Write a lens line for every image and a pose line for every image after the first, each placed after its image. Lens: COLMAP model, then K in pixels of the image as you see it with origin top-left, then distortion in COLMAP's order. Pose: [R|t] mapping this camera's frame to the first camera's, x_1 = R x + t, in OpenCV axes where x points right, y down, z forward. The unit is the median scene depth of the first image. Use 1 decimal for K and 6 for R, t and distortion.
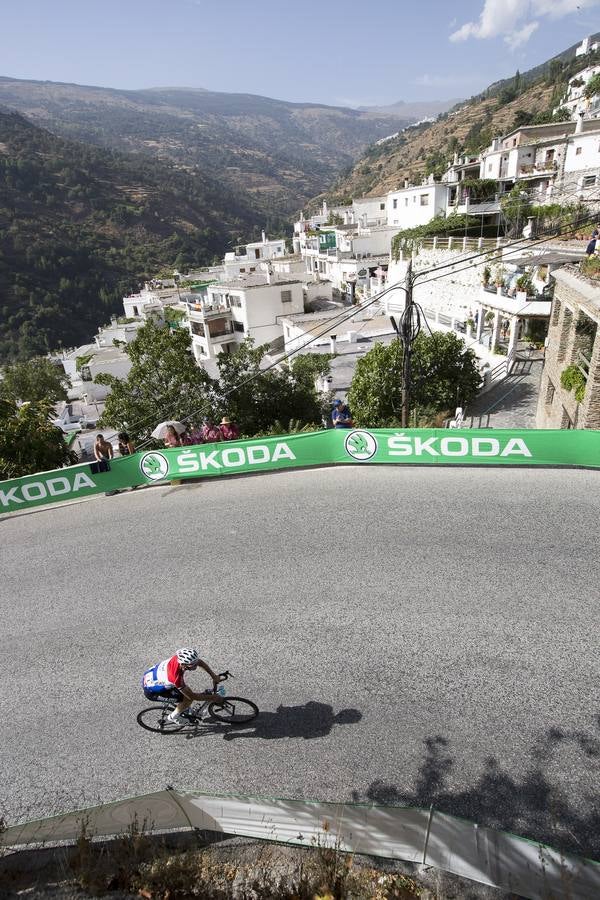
lens RADIAL K [[484.0, 0, 286.7], [0, 484.0, 458.3], [0, 0, 1]] dist [-0.051412, 0.033215]
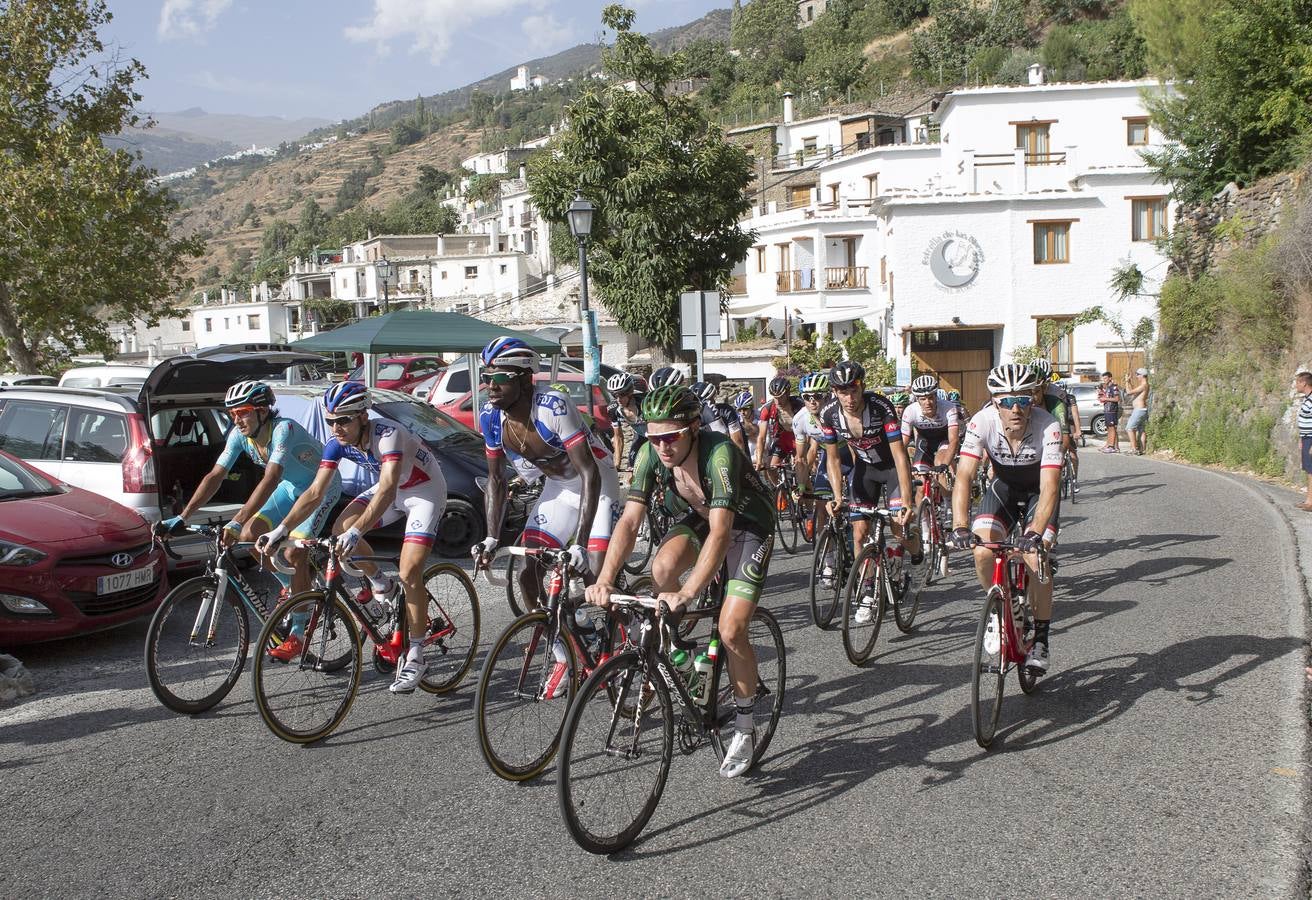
lens RADIAL K [[1186.1, 0, 656.0], [0, 1186.1, 450.0], [0, 0, 1]] dist [-0.063726, 0.002020]
pose [[0.842981, -0.015159, 0.537730, -0.120179], [0.210076, 0.929507, -0.303126, 0.233221], [-0.495229, 0.368494, 0.786741, -0.488249]]
